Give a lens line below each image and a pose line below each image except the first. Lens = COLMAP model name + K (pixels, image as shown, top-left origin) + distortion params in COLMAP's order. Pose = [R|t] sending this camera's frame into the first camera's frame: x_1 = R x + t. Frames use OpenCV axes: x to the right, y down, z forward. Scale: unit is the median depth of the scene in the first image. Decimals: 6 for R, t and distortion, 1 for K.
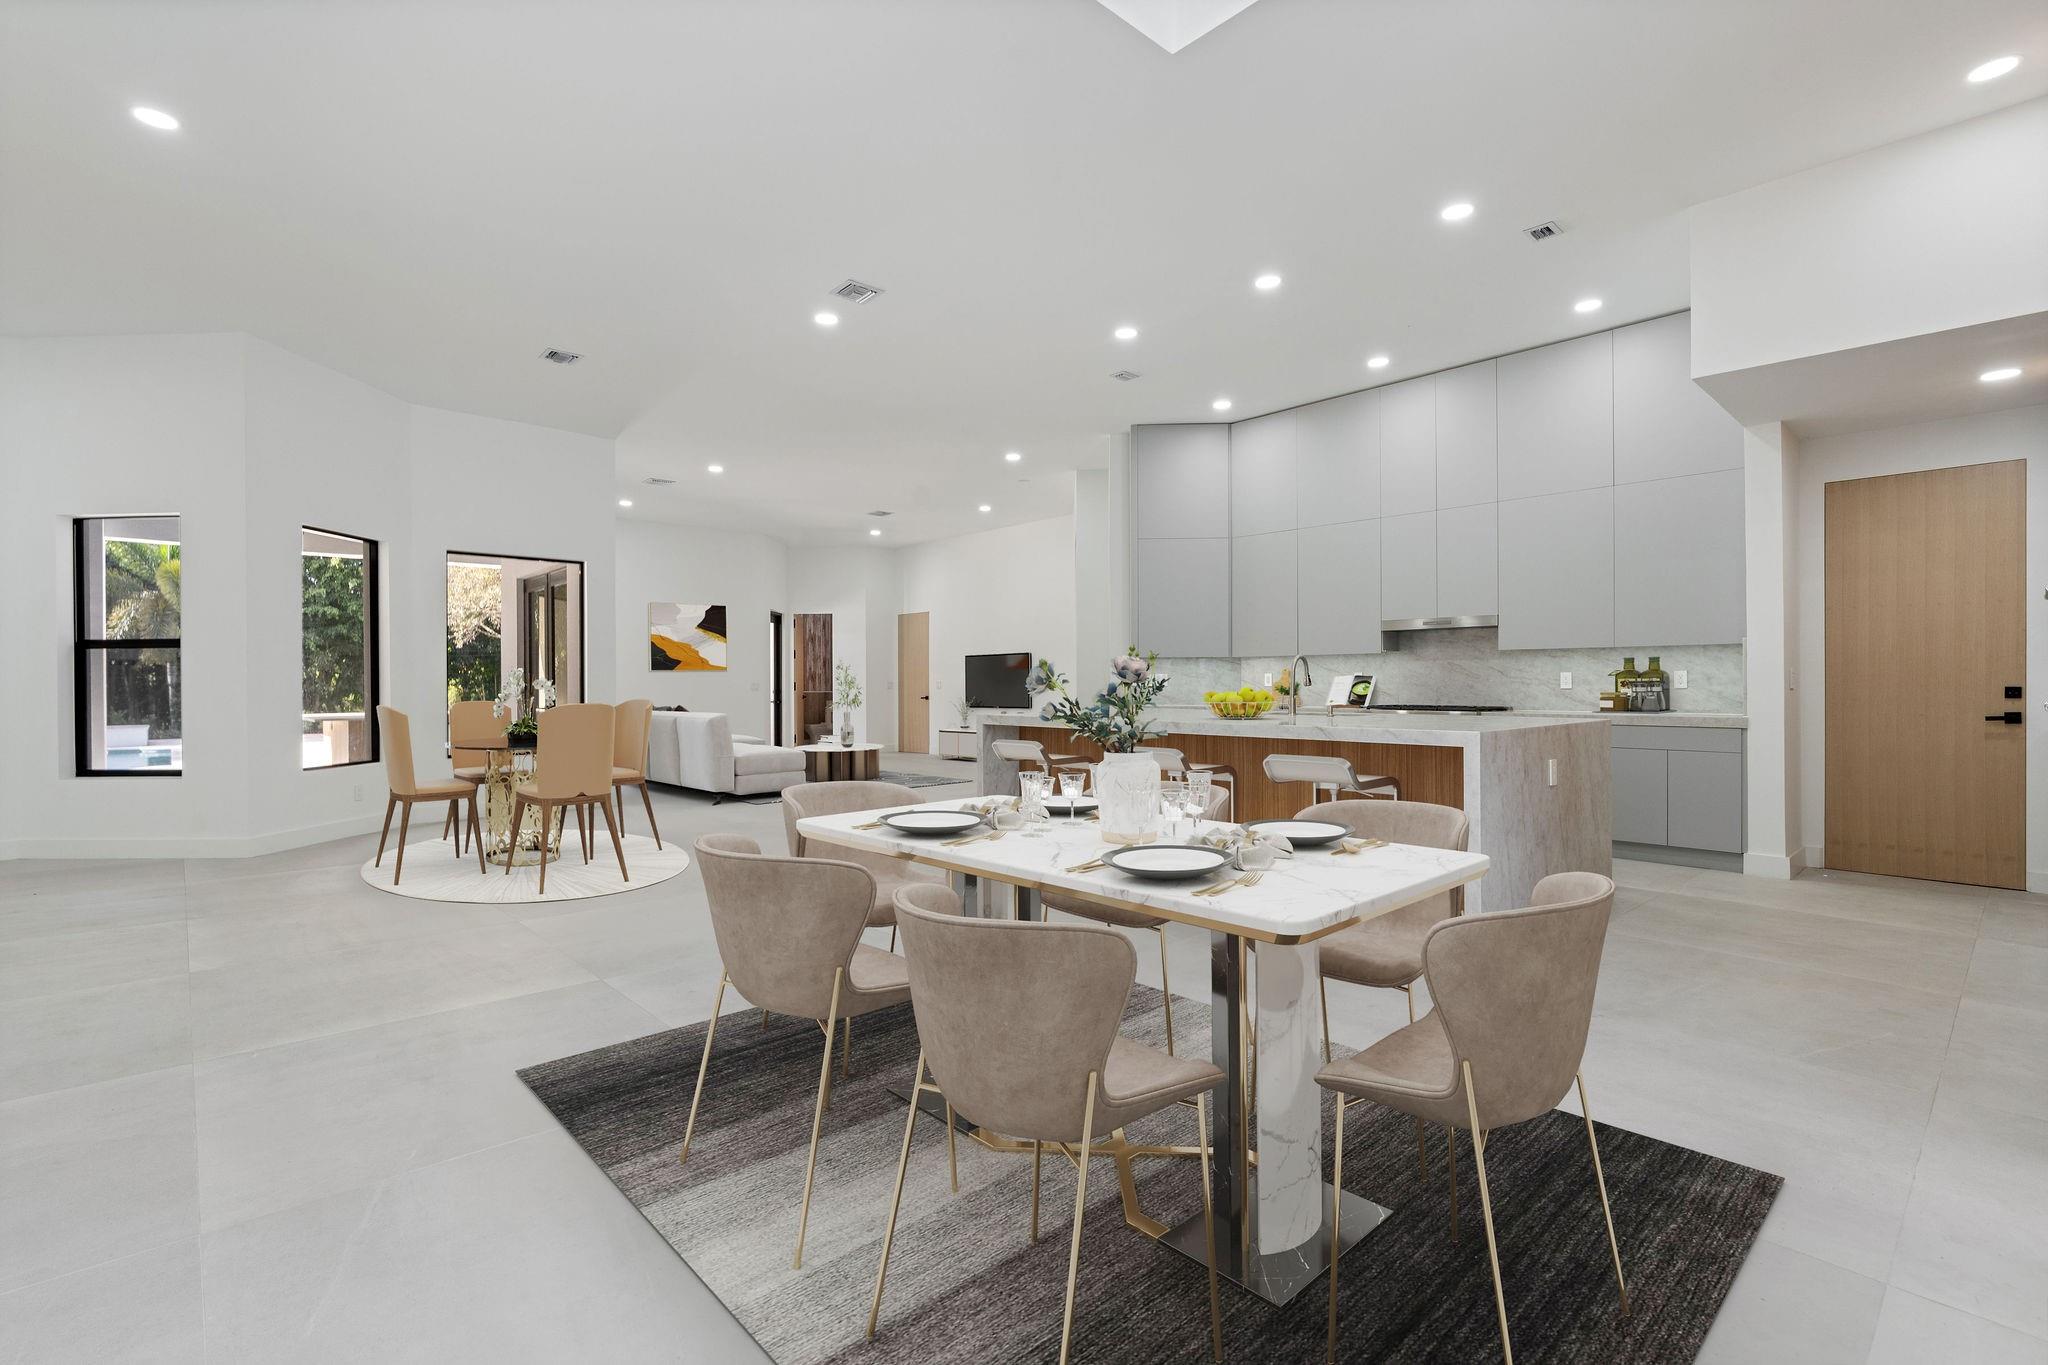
lens RADIAL K [[923.0, 0, 1028.8], [0, 923.0, 677.9], [0, 0, 1]] dist [-0.008276, 0.002601]
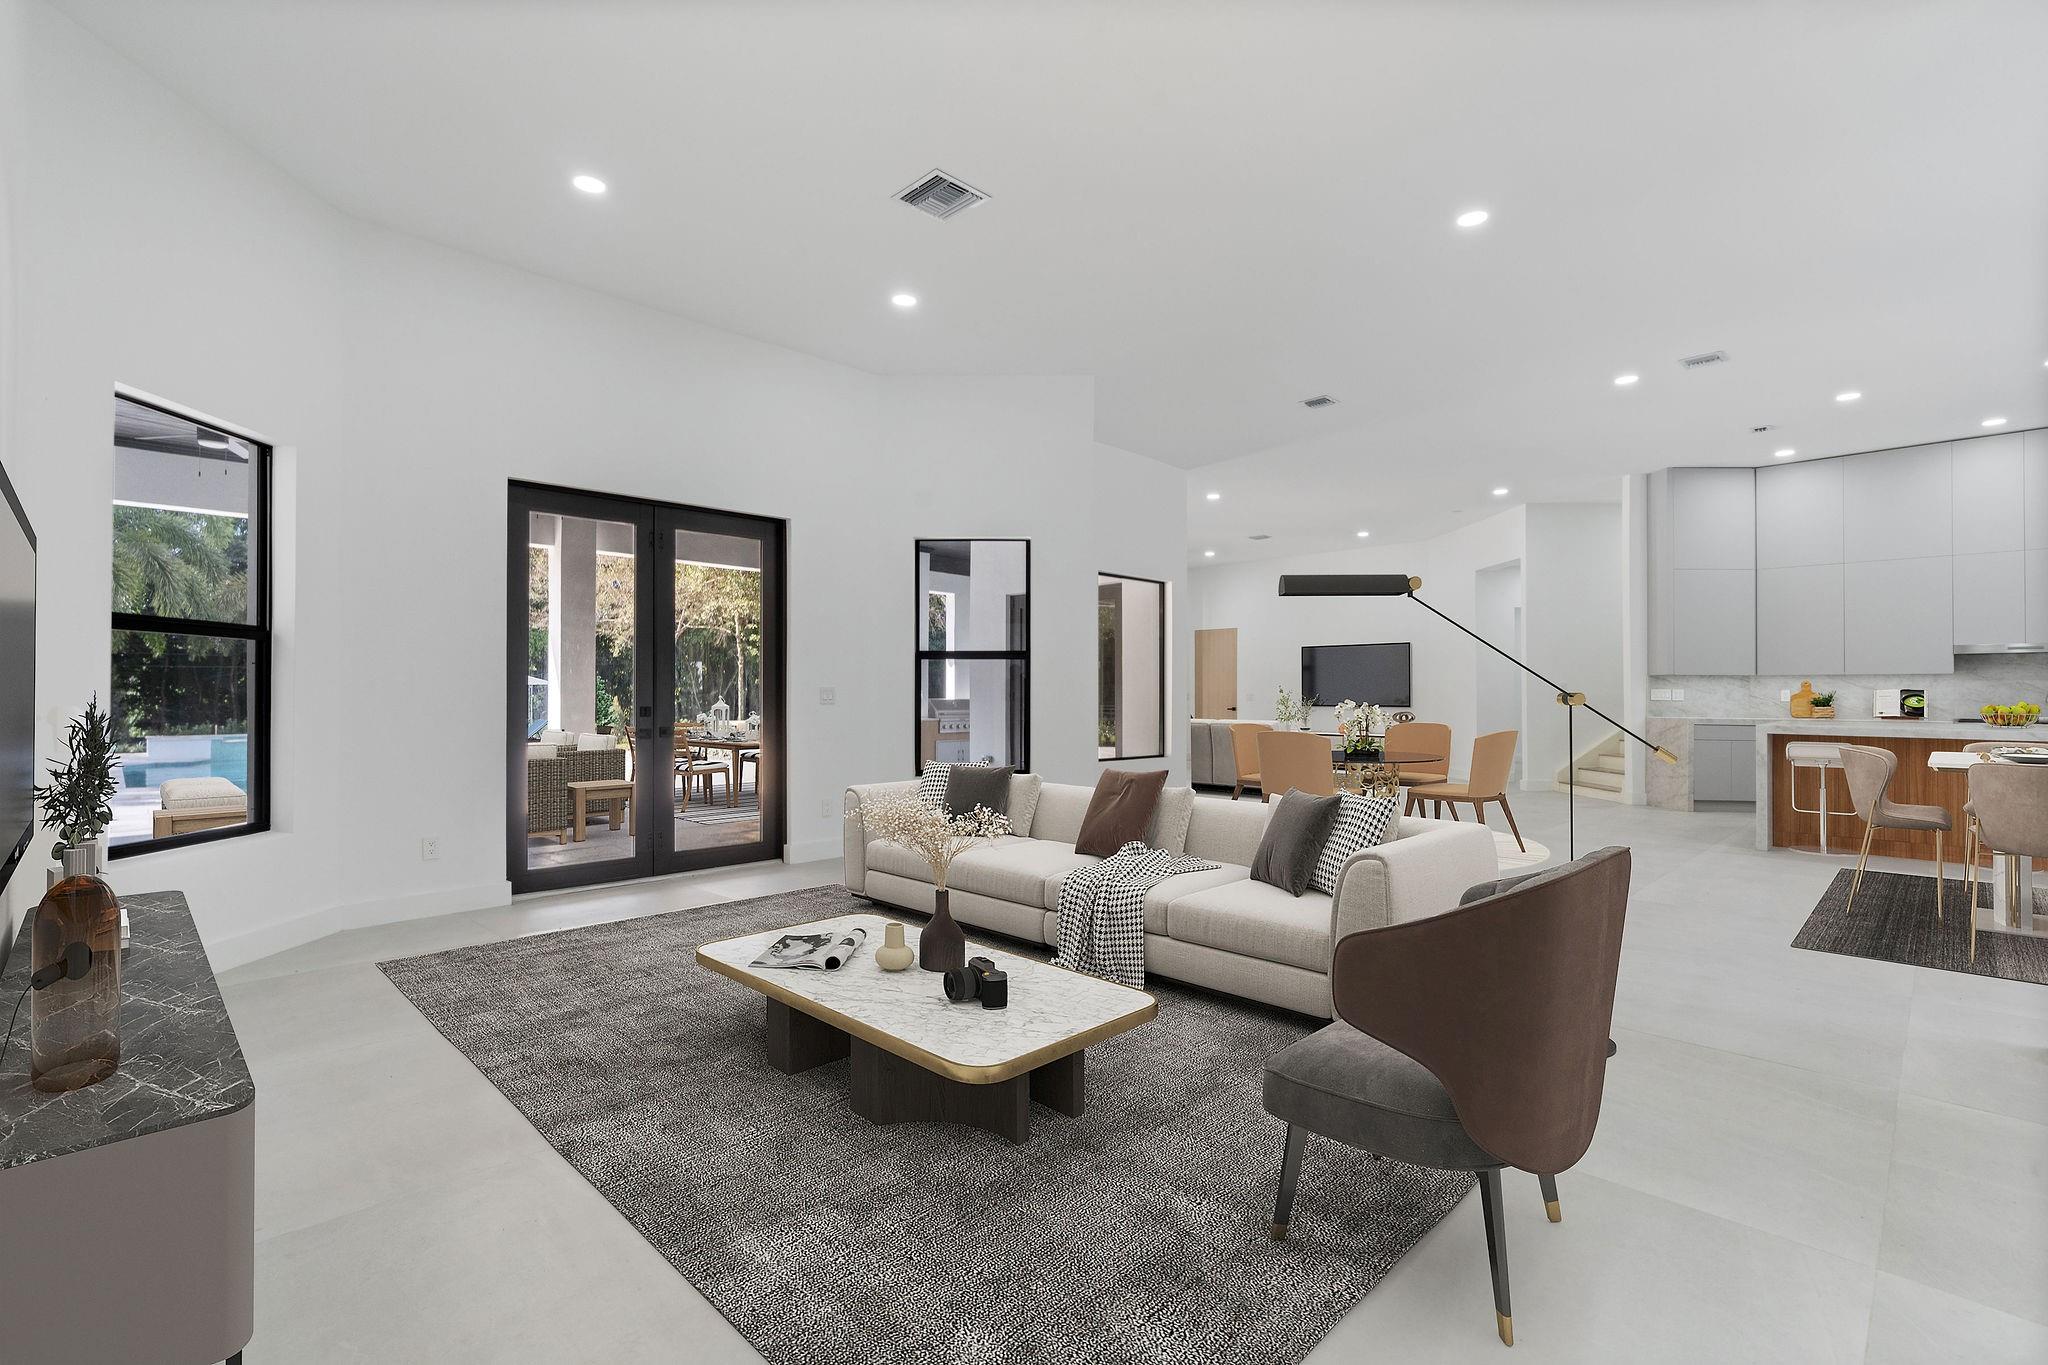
lens RADIAL K [[923.0, 0, 1029.9], [0, 923.0, 673.2], [0, 0, 1]] dist [-0.008276, 0.002601]
pose [[0.999068, 0.009076, 0.042202, -0.726339], [-0.008255, 0.999774, -0.019594, 0.003996], [-0.042370, 0.019227, 0.998917, -0.080091]]
